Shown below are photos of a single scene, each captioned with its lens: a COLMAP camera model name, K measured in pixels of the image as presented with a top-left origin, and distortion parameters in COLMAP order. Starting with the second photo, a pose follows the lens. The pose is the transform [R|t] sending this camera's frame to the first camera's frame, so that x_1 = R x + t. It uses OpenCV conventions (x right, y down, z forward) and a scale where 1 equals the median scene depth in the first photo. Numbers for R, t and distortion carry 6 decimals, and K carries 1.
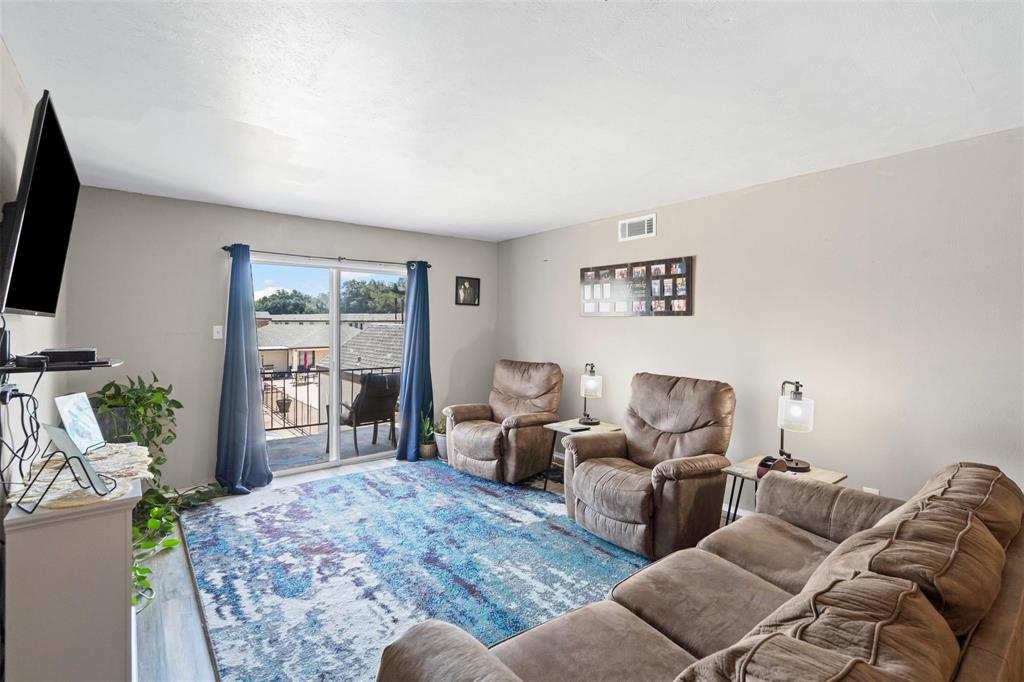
lens RADIAL K [[472.8, 0, 510.4], [0, 472.8, 330.4], [0, 0, 1]] dist [-0.001004, 0.000107]
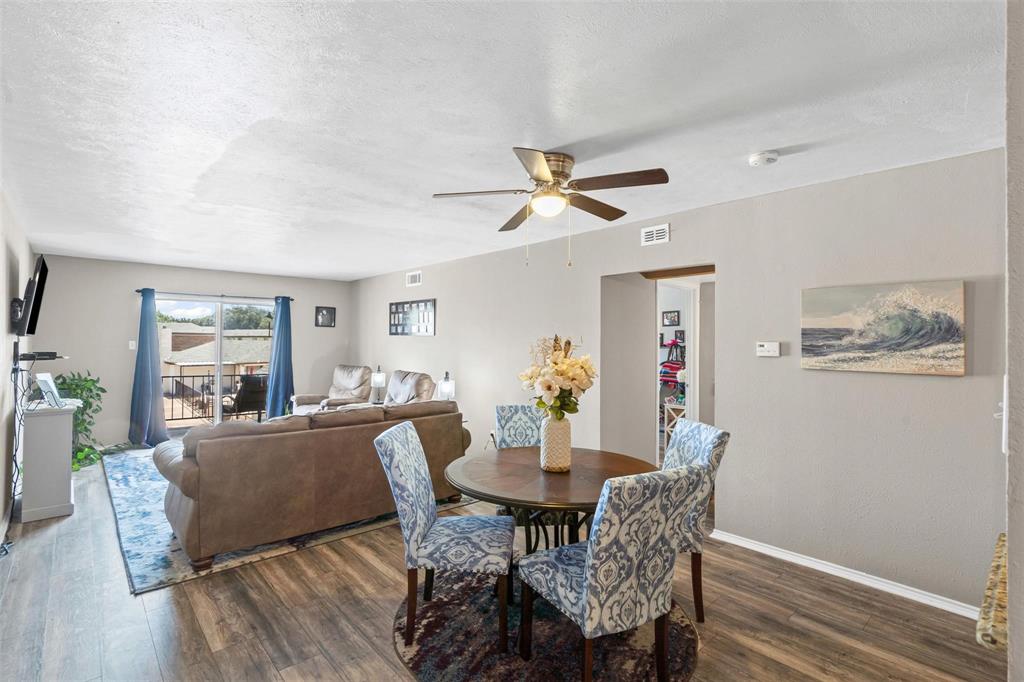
lens RADIAL K [[477.2, 0, 501.6], [0, 477.2, 340.2], [0, 0, 1]] dist [-0.000356, 0.000203]
pose [[0.998595, 0.001667, 0.052960, 0.599910], [-0.000963, 0.999911, -0.013318, 0.008588], [-0.052977, 0.013249, 0.998508, -0.739315]]
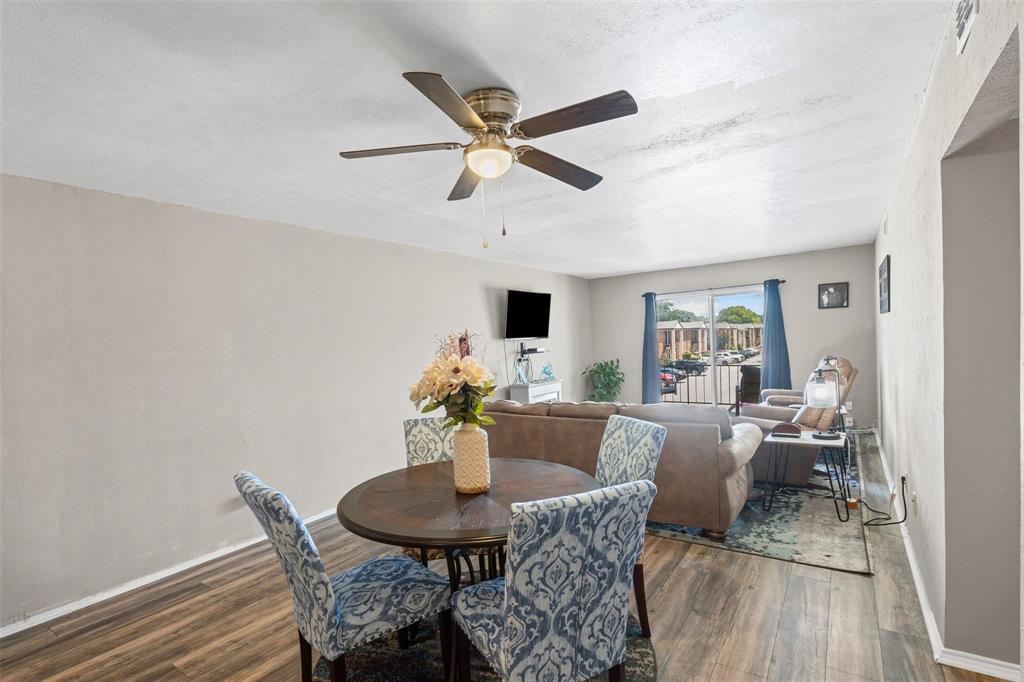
lens RADIAL K [[494.6, 0, 498.2], [0, 494.6, 372.3], [0, 0, 1]] dist [0.010940, -0.000010]
pose [[0.275957, 0.036931, -0.960460, 1.392343], [0.040442, 0.997931, 0.049991, 0.013006], [0.960319, -0.052638, 0.273892, -0.155874]]
